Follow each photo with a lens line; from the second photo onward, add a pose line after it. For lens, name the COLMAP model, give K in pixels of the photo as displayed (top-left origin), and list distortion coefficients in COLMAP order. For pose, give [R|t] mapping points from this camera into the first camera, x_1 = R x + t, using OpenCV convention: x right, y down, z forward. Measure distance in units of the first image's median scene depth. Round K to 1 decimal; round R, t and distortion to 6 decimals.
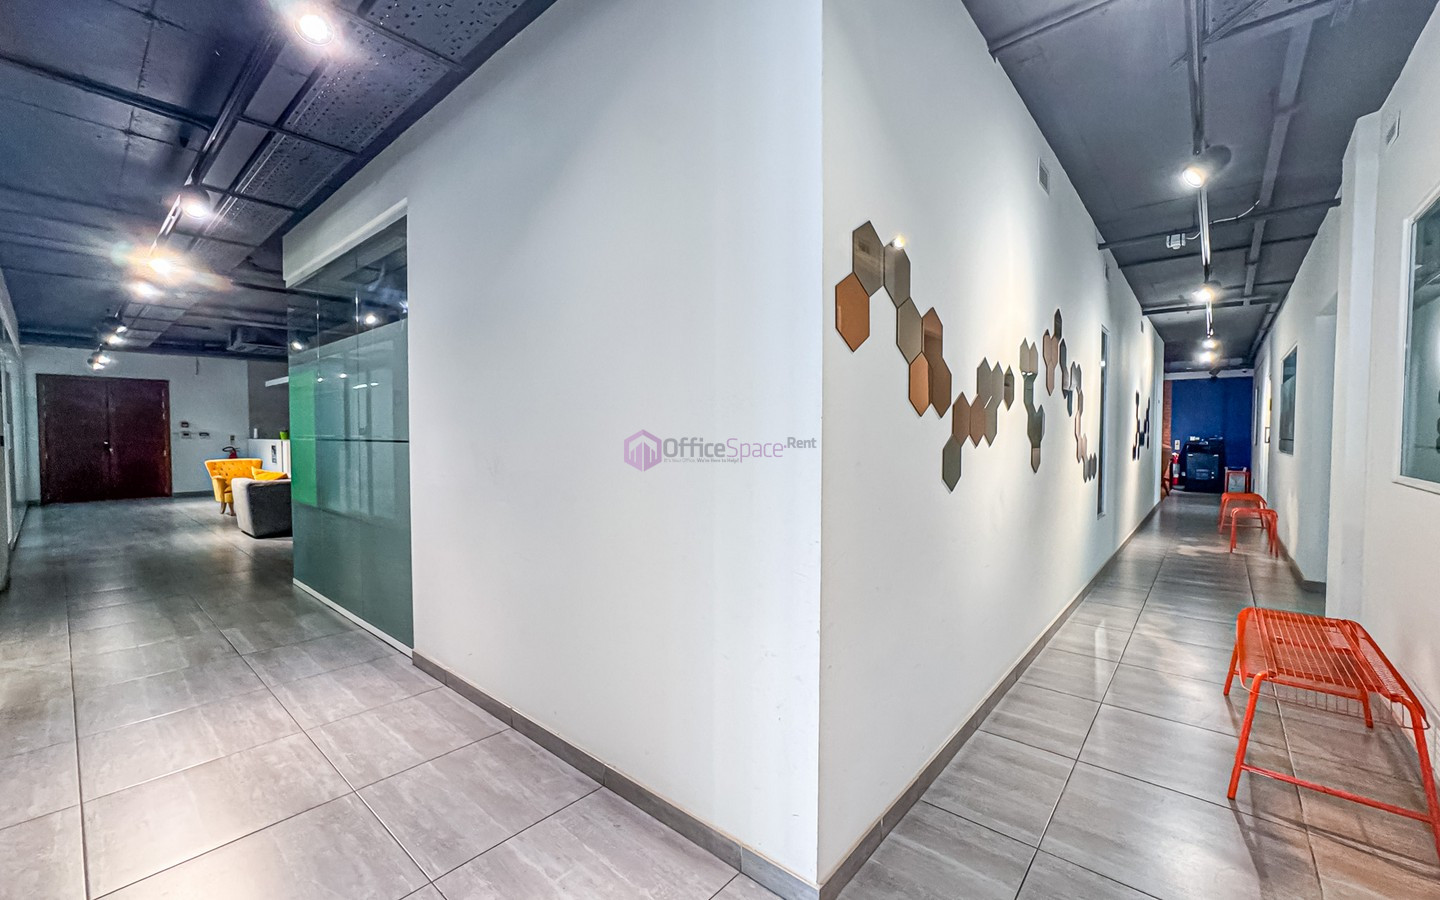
lens RADIAL K [[573.3, 0, 723.6], [0, 573.3, 452.0], [0, 0, 1]] dist [-0.021592, 0.006442]
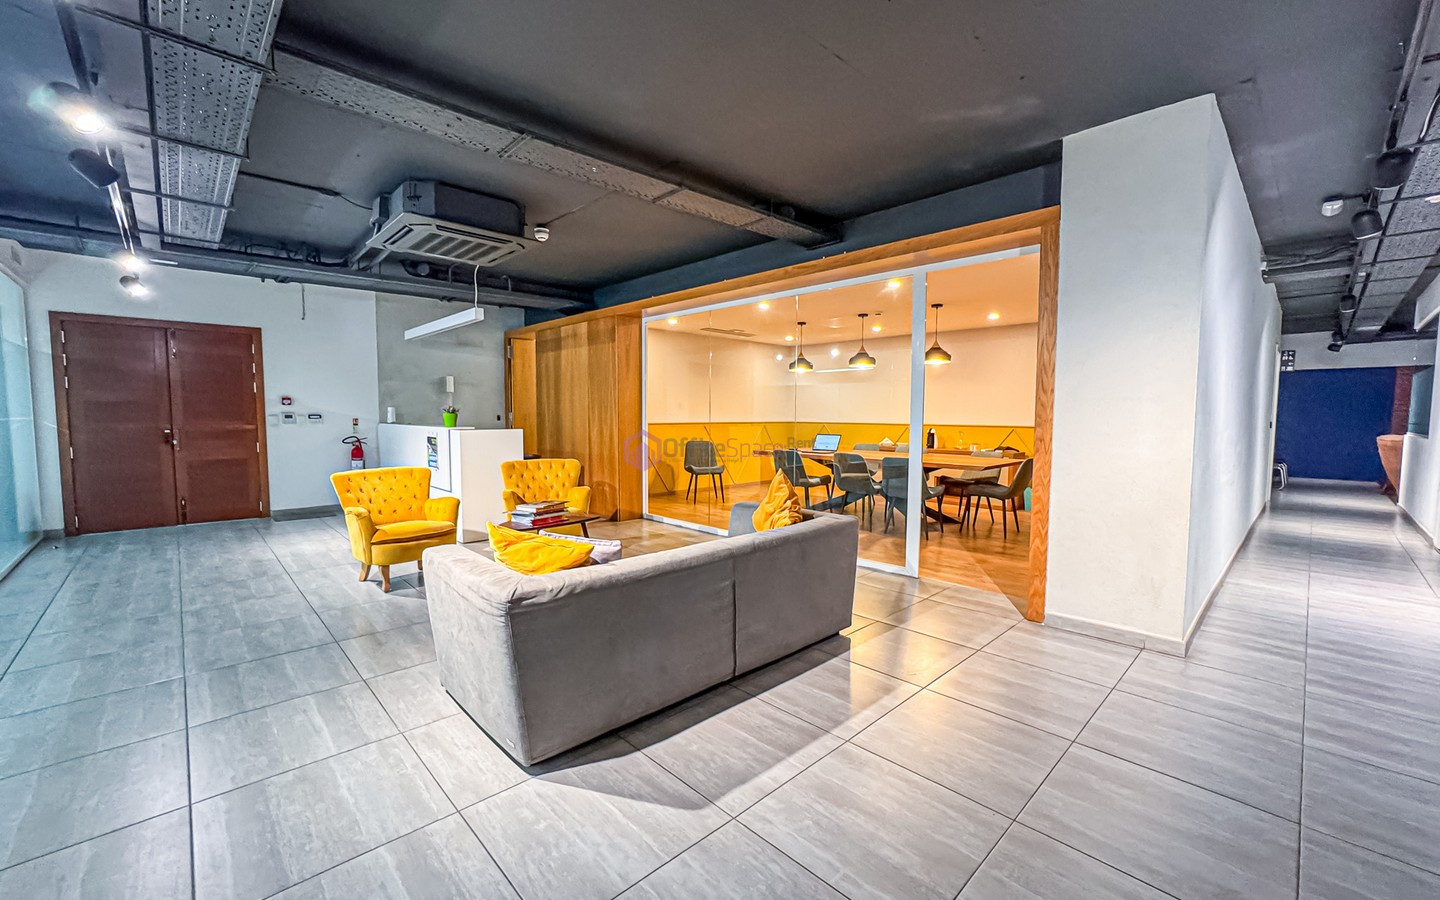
lens RADIAL K [[573.3, 0, 723.6], [0, 573.3, 452.0], [0, 0, 1]] dist [-0.021592, 0.006442]
pose [[0.994925, 0.010134, -0.100106, -0.446712], [-0.006741, 0.999393, 0.034173, -0.018002], [0.100392, -0.033325, 0.994390, 0.461703]]
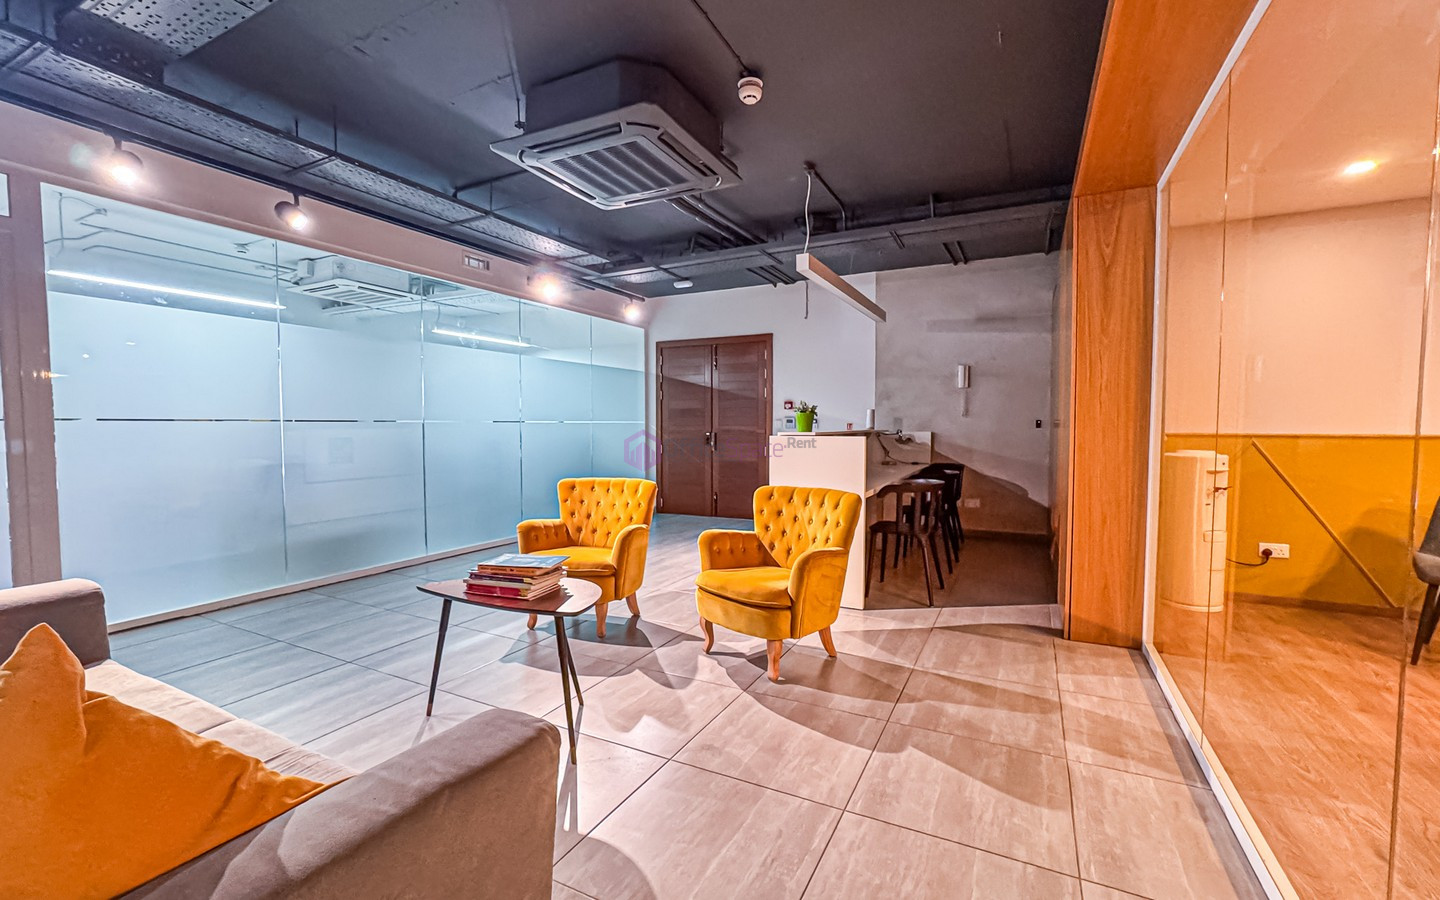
lens RADIAL K [[608.5, 0, 717.6], [0, 608.5, 452.6], [0, 0, 1]] dist [0.001119, 0.000212]
pose [[0.232732, 0.045692, -0.971467, -0.364997], [-0.035063, 0.998641, 0.038570, -0.021500], [0.971909, 0.025086, 0.234018, 0.836372]]
